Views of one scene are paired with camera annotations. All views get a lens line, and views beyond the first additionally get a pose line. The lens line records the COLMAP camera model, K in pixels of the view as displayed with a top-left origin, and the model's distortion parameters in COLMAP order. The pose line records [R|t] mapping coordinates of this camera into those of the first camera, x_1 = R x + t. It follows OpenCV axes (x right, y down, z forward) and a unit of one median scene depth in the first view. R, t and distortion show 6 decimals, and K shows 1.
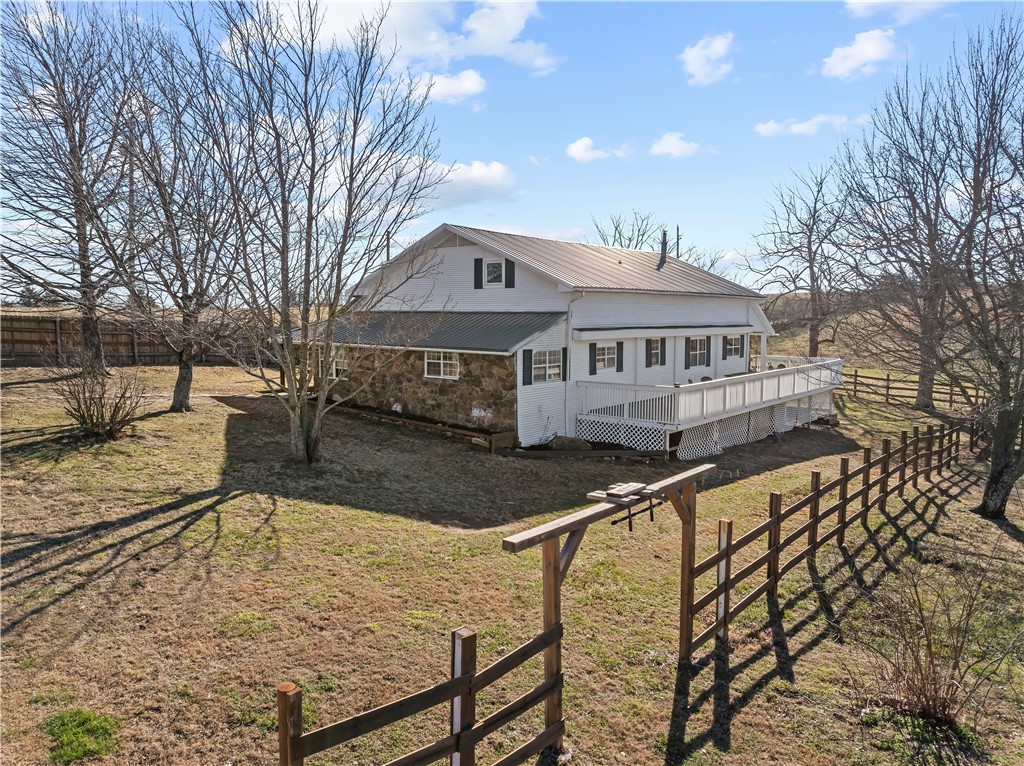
lens RADIAL K [[720.8, 0, 512.0], [0, 720.8, 383.0], [0, 0, 1]] dist [-0.030323, 0.000071]
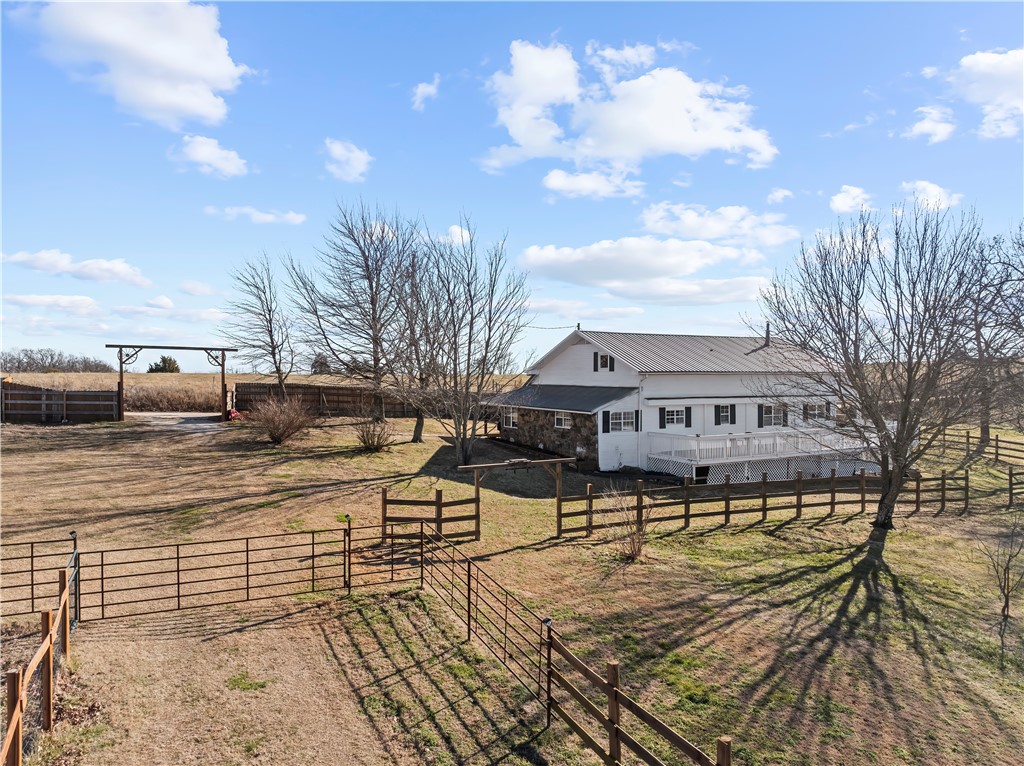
lens RADIAL K [[696.7, 0, 512.0], [0, 696.7, 383.0], [0, 0, 1]] dist [-0.024644, 0.004605]
pose [[0.931887, 0.000980, -0.362747, 0.370919], [-0.032589, 0.996179, -0.081028, 0.023720], [0.361281, 0.087331, 0.928358, -0.513408]]
